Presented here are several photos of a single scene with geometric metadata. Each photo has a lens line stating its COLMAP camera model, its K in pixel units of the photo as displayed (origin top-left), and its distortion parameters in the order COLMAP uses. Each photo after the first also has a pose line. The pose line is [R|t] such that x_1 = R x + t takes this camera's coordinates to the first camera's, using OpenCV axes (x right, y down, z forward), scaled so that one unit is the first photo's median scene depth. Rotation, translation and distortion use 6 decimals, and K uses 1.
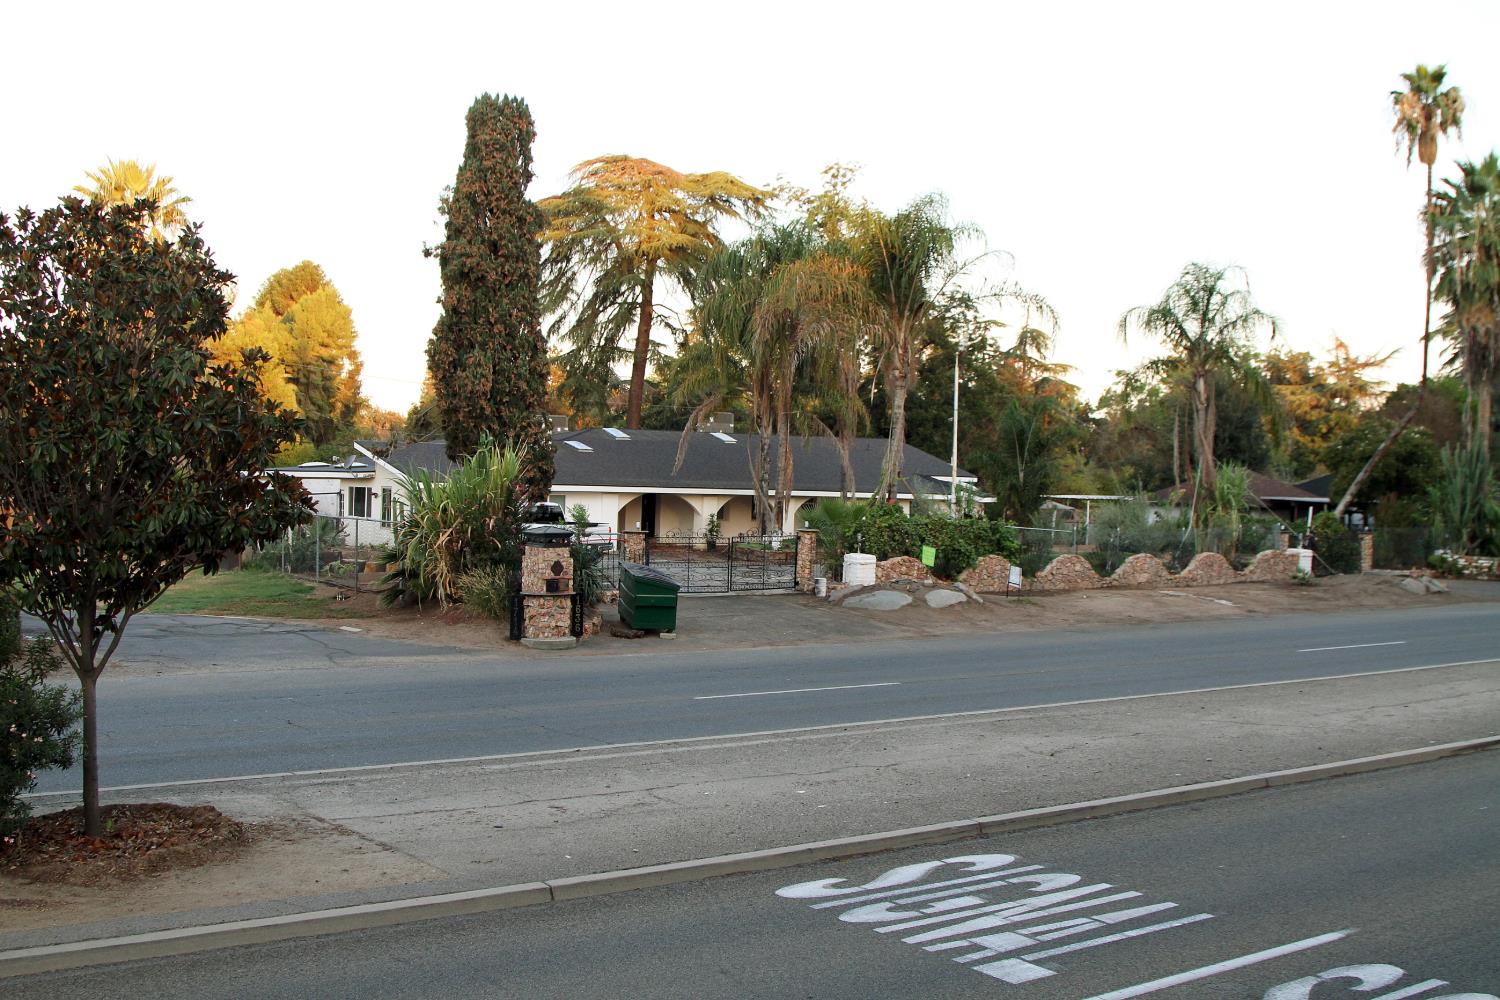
lens RADIAL K [[1667.7, 0, 801.1], [0, 1667.7, 491.0], [0, 0, 1]] dist [-0.128202, 0.108974]
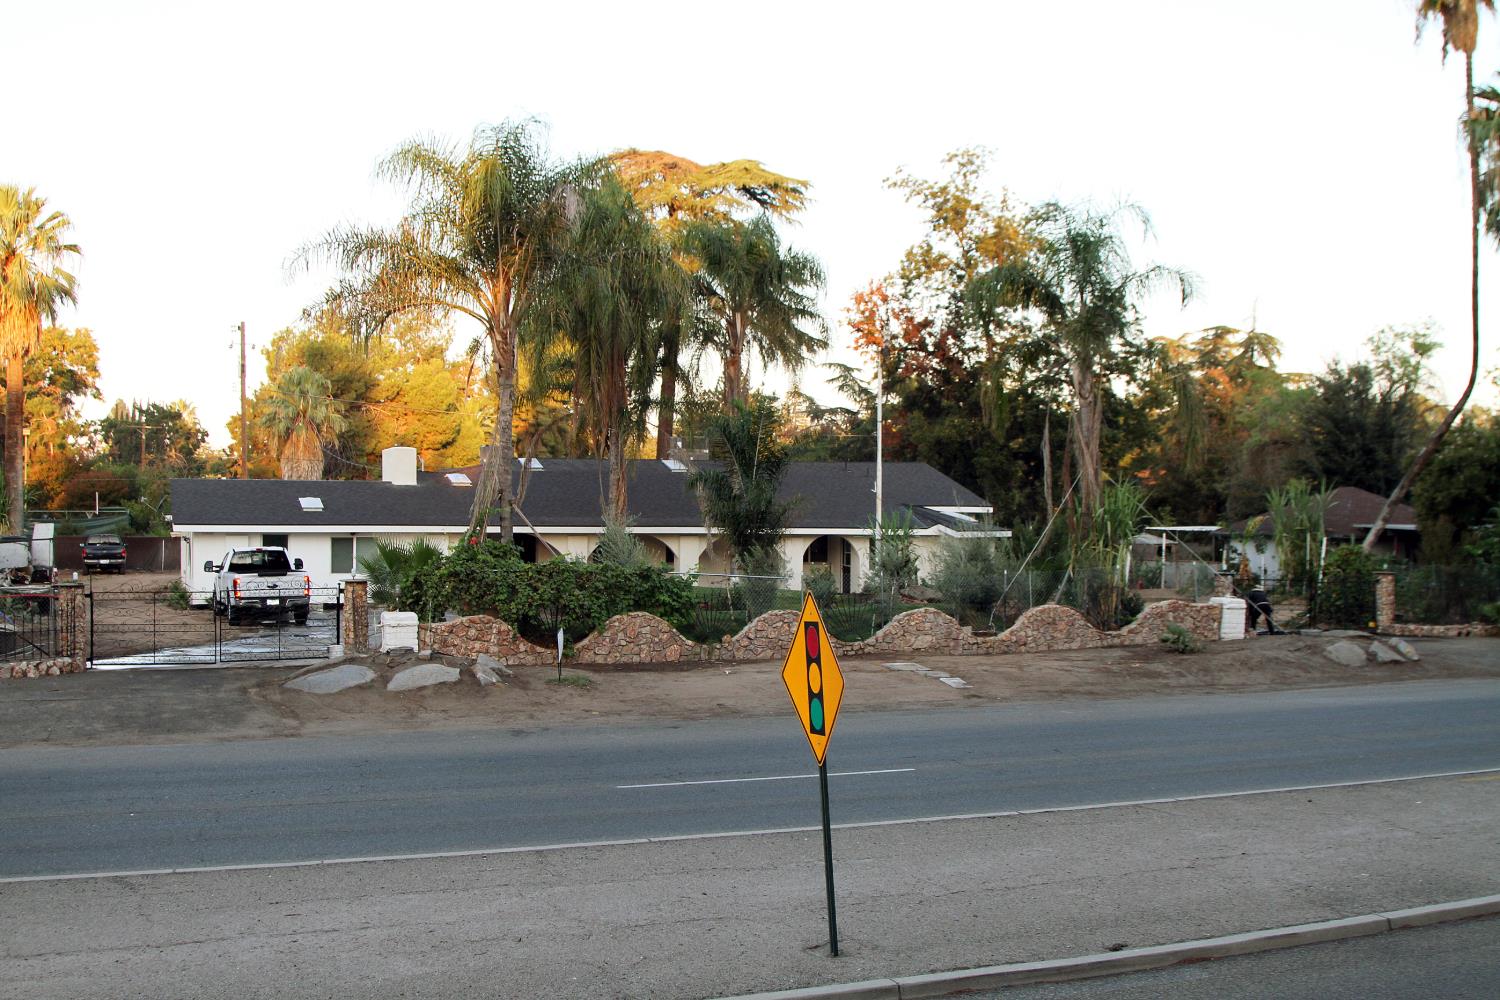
lens RADIAL K [[1676.0, 0, 779.1], [0, 1676.0, 501.1], [0, 0, 1]] dist [-0.117628, 0.078336]
pose [[0.962356, -0.020677, -0.271005, 0.312037], [0.016069, 0.999686, -0.019212, 0.004169], [0.271317, 0.014134, 0.962386, 0.261558]]
